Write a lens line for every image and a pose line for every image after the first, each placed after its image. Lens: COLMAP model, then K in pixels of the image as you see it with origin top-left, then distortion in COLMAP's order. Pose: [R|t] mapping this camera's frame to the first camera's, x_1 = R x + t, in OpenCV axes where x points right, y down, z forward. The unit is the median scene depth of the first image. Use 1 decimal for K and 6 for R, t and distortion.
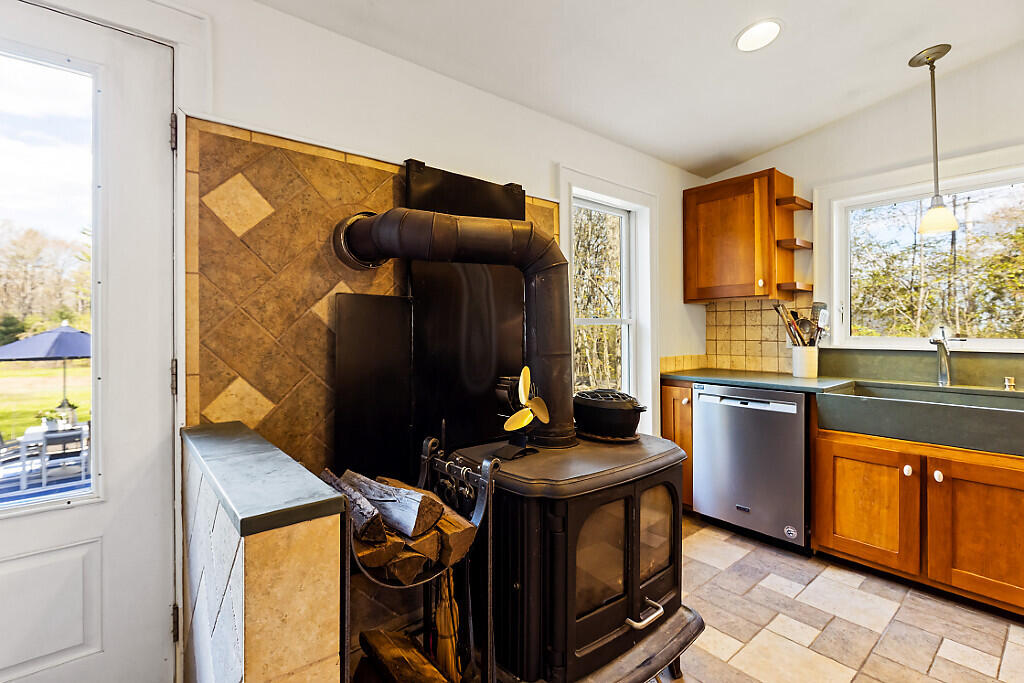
lens RADIAL K [[469.6, 0, 510.5], [0, 469.6, 331.0], [0, 0, 1]] dist [0.000490, -0.001193]
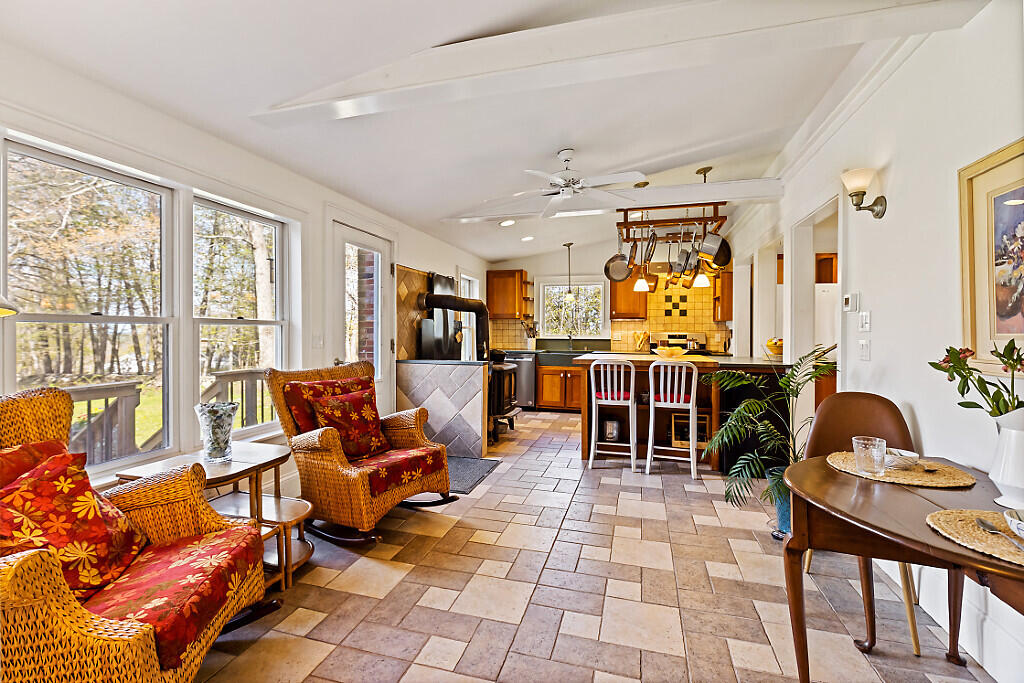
lens RADIAL K [[469.6, 0, 507.0], [0, 469.6, 335.2], [0, 0, 1]] dist [0.000490, -0.001193]
pose [[0.824158, 0.003678, 0.566347, -0.970455], [-0.007065, 0.999968, 0.003786, 0.007883], [-0.566315, -0.007121, 0.824158, -1.082815]]
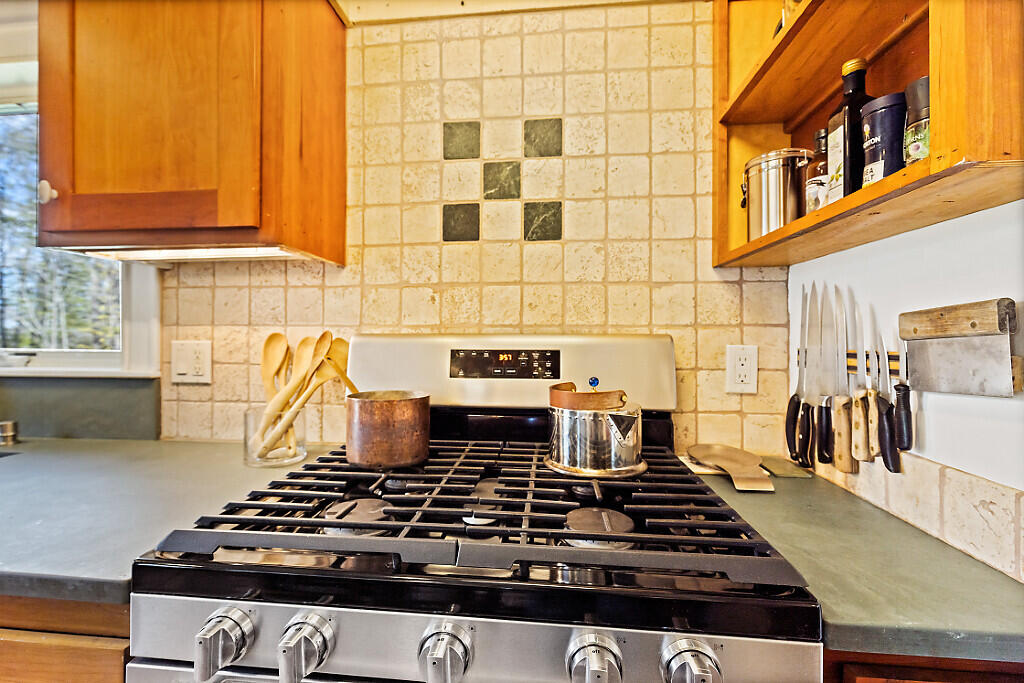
lens RADIAL K [[469.6, 0, 512.3], [0, 469.6, 334.5], [0, 0, 1]] dist [0.000490, -0.001193]
pose [[0.722589, 0.011114, 0.691188, 0.874587], [-0.002355, 0.999905, -0.013615, 0.000468], [-0.691274, 0.008210, 0.722546, 0.140360]]
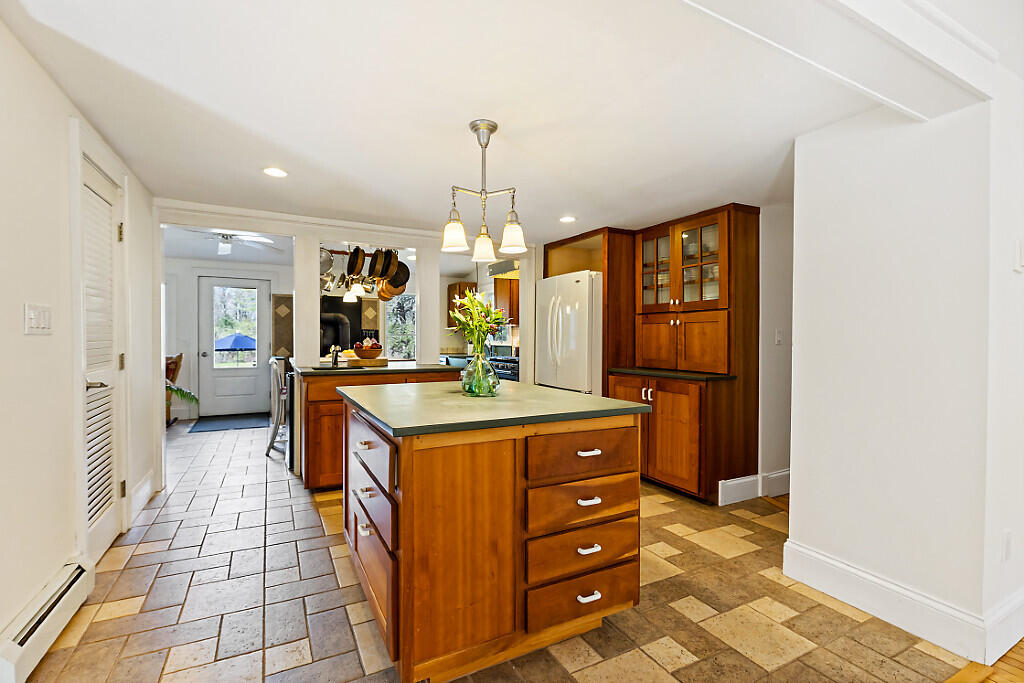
lens RADIAL K [[469.6, 0, 509.1], [0, 469.6, 337.9], [0, 0, 1]] dist [0.000490, -0.001193]
pose [[0.976809, 0.010025, -0.213876, 1.472888], [-0.010059, 0.999949, 0.000931, -0.009193], [0.213874, 0.001242, 0.976860, -1.734670]]
